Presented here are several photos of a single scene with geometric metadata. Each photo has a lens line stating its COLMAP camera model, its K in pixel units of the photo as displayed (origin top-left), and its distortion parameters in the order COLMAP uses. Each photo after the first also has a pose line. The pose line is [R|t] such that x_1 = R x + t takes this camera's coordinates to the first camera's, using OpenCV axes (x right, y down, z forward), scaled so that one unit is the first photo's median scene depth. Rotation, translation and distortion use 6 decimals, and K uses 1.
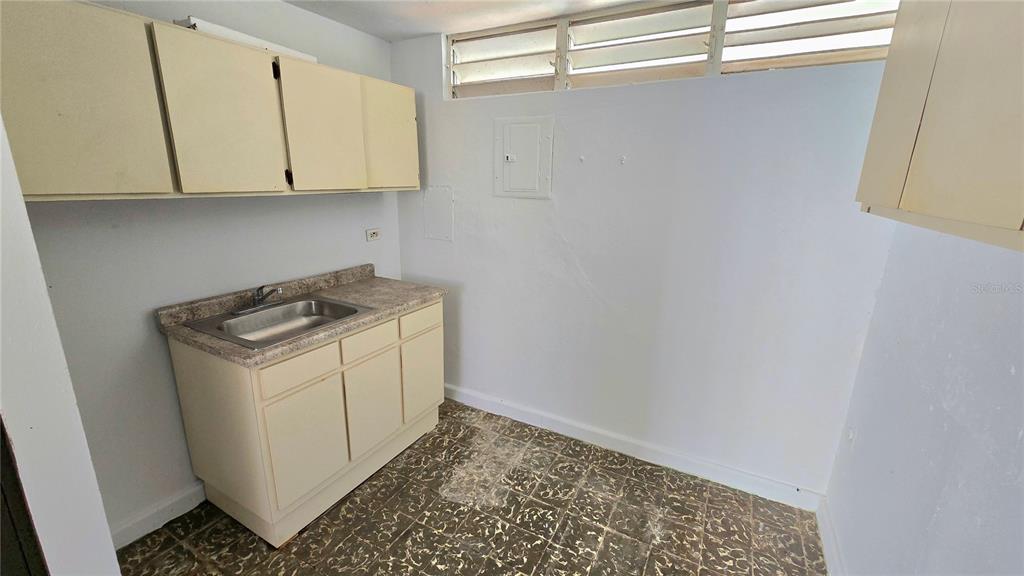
lens RADIAL K [[417.9, 0, 511.1], [0, 417.9, 289.2], [0, 0, 1]] dist [-0.007830, 0.001014]
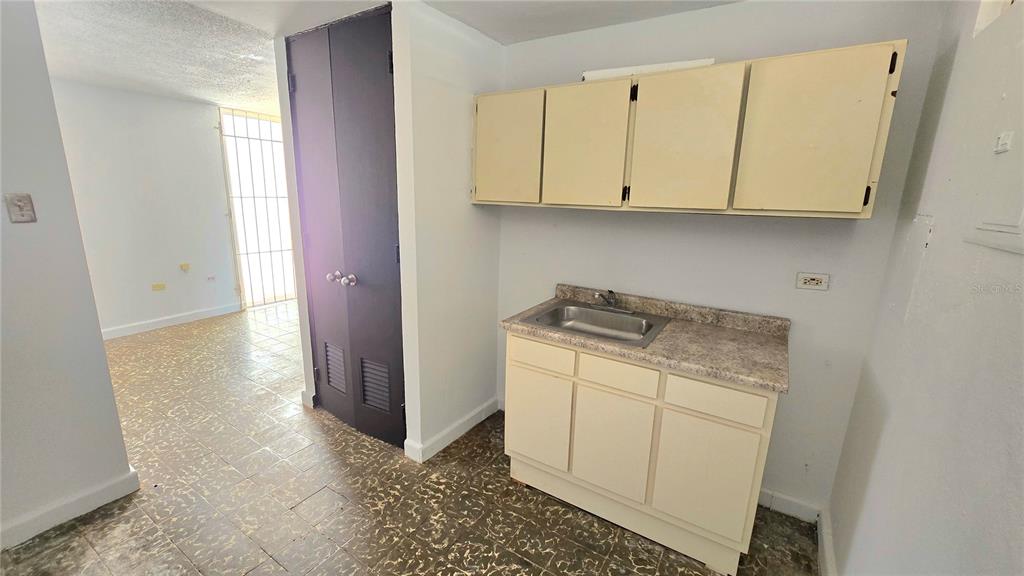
lens RADIAL K [[417.9, 0, 511.1], [0, 417.9, 289.2], [0, 0, 1]] dist [-0.007830, 0.001014]
pose [[-0.067549, 0.208531, -0.975680, 0.486688], [-0.279803, 0.934711, 0.219146, -0.171907], [0.957678, 0.287802, -0.004791, 0.709051]]
